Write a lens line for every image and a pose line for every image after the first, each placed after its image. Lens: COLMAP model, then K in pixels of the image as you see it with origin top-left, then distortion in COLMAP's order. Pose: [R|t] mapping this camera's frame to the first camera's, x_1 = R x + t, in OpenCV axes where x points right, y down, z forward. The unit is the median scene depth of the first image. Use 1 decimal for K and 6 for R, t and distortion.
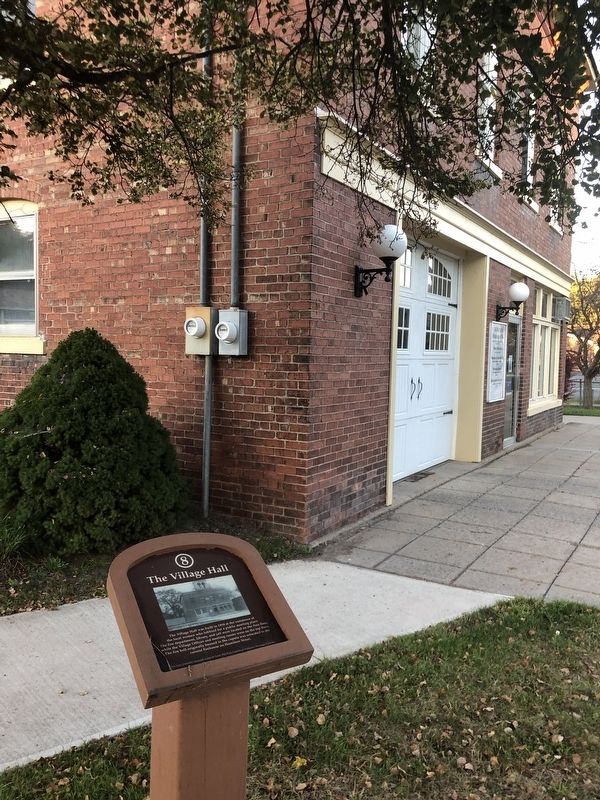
lens RADIAL K [[655.5, 0, 298.3], [0, 655.5, 394.5], [0, 0, 1]] dist [0.053512, -0.047243]
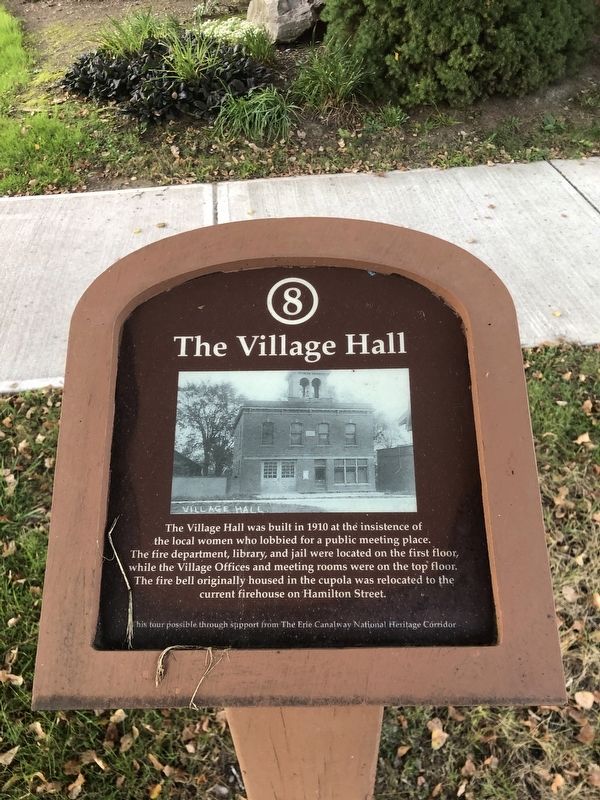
lens RADIAL K [[655.5, 0, 298.3], [0, 655.5, 394.5], [0, 0, 1]] dist [0.053512, -0.047243]
pose [[0.836168, 0.318904, -0.446232, 0.003119], [0.030522, 0.785273, 0.618397, 0.021915], [0.547623, -0.530704, 0.646886, 0.241081]]
